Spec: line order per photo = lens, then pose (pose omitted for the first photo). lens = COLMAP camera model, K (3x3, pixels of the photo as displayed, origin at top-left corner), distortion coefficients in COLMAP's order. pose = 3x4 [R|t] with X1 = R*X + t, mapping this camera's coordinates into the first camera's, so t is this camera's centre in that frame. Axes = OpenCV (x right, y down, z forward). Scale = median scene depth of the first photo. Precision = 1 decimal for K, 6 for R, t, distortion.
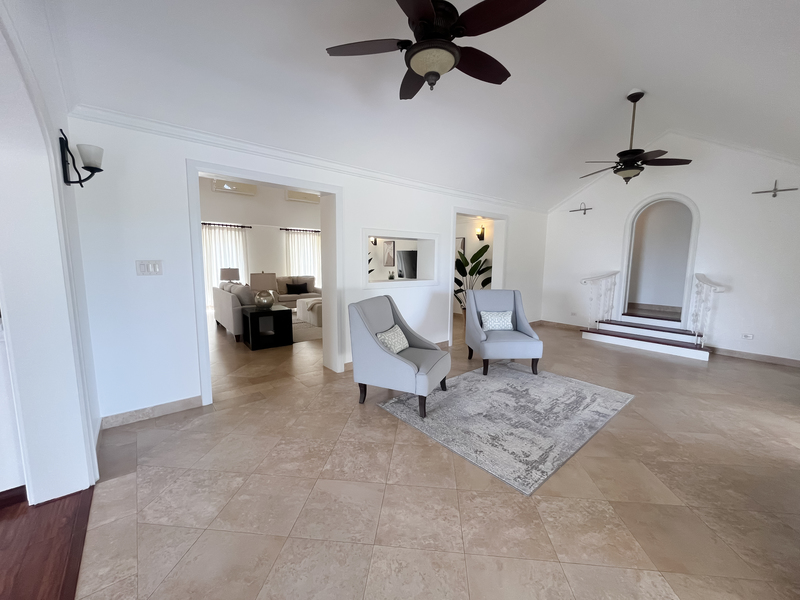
lens RADIAL K [[323.7, 0, 400.0], [0, 323.7, 300.0], [0, 0, 1]] dist [-0.001496, -0.000126]
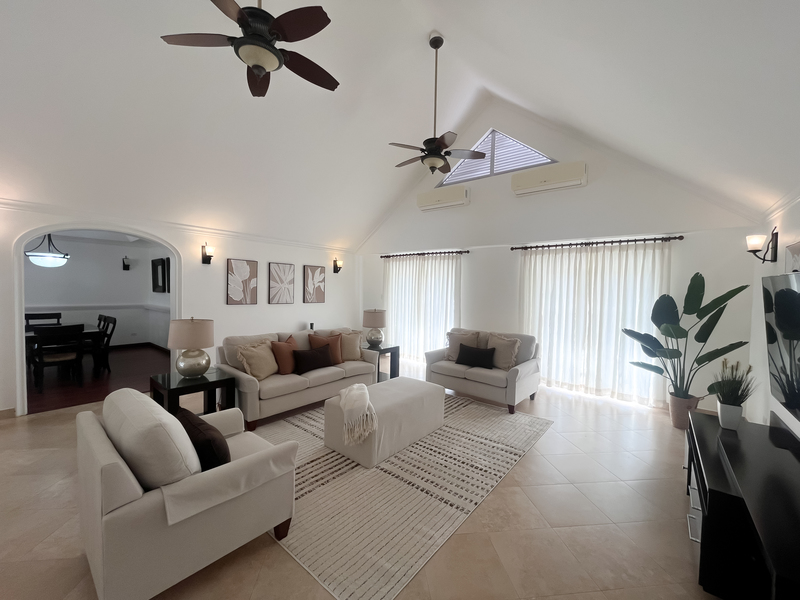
lens RADIAL K [[323.7, 0, 400.0], [0, 323.7, 300.0], [0, 0, 1]] dist [-0.001496, -0.000126]
pose [[0.209599, 0.026356, -0.977432, 0.247958], [-0.138794, 0.990317, -0.003060, -0.154605], [0.967887, 0.136303, 0.211227, 1.088256]]
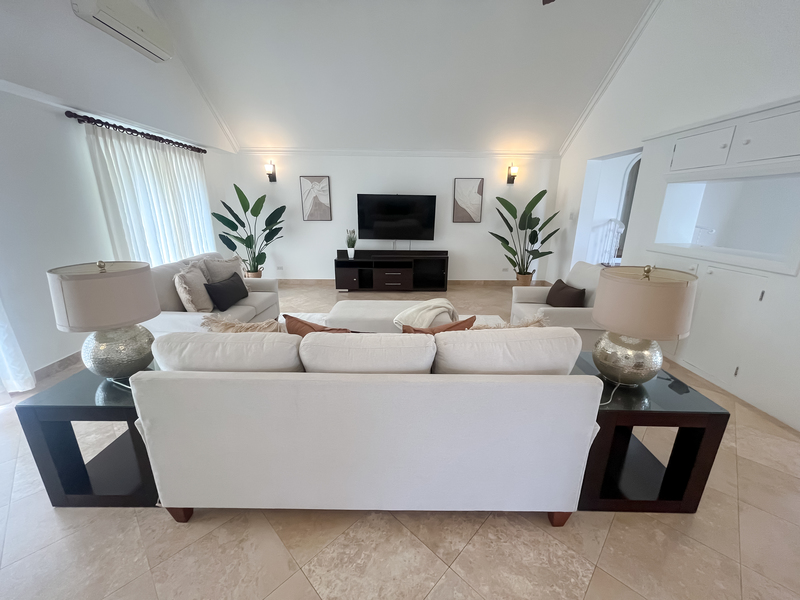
lens RADIAL K [[323.7, 0, 400.0], [0, 323.7, 300.0], [0, 0, 1]] dist [-0.001496, -0.000126]
pose [[0.622531, -0.227167, 0.748899, -0.696681], [0.096557, 0.971927, 0.214555, -0.127939], [-0.776615, -0.061256, 0.626990, 0.854792]]
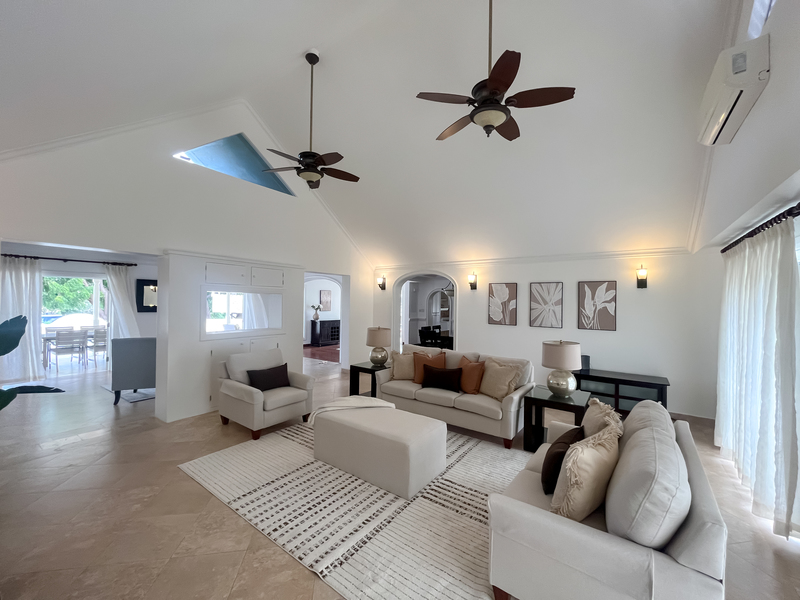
lens RADIAL K [[323.7, 0, 400.0], [0, 323.7, 300.0], [0, 0, 1]] dist [-0.001496, -0.000126]
pose [[-0.963424, -0.027094, -0.266608, -0.187534], [-0.057907, 0.992420, 0.108399, -0.246505], [0.261650, 0.119872, -0.957690, 1.705915]]
